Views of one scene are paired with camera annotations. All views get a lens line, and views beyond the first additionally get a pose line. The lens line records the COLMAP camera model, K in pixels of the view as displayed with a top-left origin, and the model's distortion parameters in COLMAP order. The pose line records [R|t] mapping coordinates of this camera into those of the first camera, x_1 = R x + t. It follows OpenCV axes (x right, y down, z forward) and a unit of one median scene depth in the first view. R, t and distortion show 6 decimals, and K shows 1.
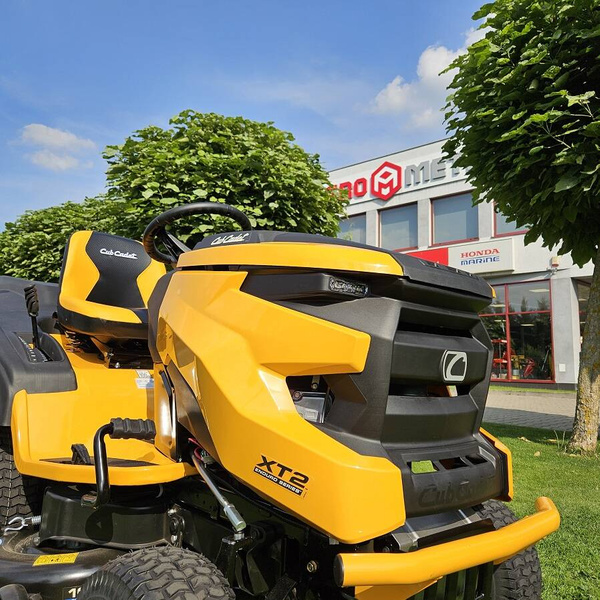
lens RADIAL K [[565.3, 0, 319.2], [0, 565.3, 300.6], [0, 0, 1]] dist [0.088432, -0.118862]
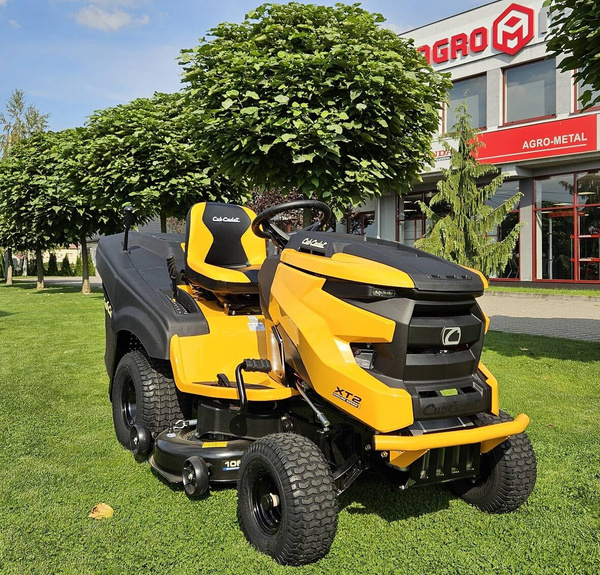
lens RADIAL K [[719.9, 0, 300.0], [0, 719.9, 287.5], [0, 0, 1]] dist [0.089499, -0.017478]
pose [[0.983379, -0.009121, -0.181337, 0.030510], [0.036009, 0.988696, 0.145544, -0.056576], [0.177960, -0.149655, 0.972591, -0.180912]]
